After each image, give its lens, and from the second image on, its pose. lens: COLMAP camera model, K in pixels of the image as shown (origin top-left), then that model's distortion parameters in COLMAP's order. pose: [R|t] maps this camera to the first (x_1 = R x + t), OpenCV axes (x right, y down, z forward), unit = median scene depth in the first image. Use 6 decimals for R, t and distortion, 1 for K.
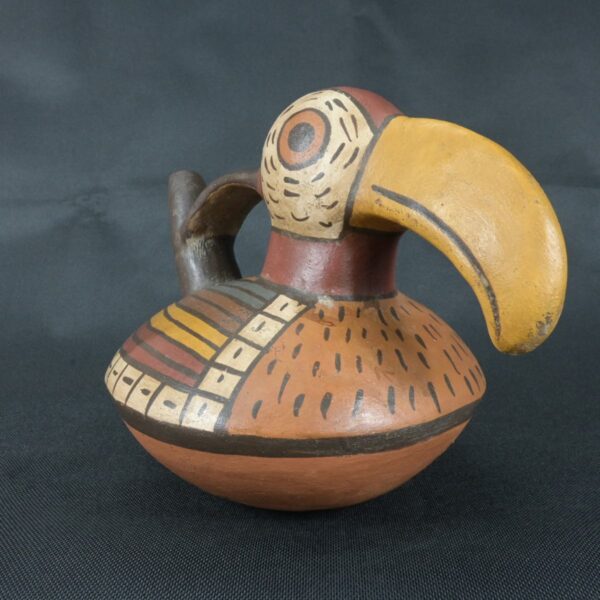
lens RADIAL K [[610.8, 0, 300.0], [0, 610.8, 300.0], [0, 0, 1]] dist [0.009408, -0.003202]
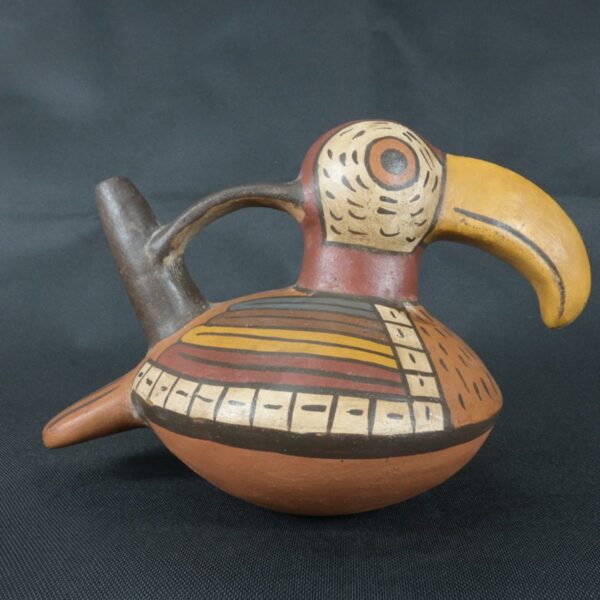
lens RADIAL K [[610.8, 0, 300.0], [0, 610.8, 300.0], [0, 0, 1]] dist [0.009408, -0.003202]
pose [[0.671550, -0.063536, 0.738230, -0.979690], [0.094041, 0.995568, 0.000137, -0.031682], [-0.734967, 0.069332, 0.674549, 0.400401]]
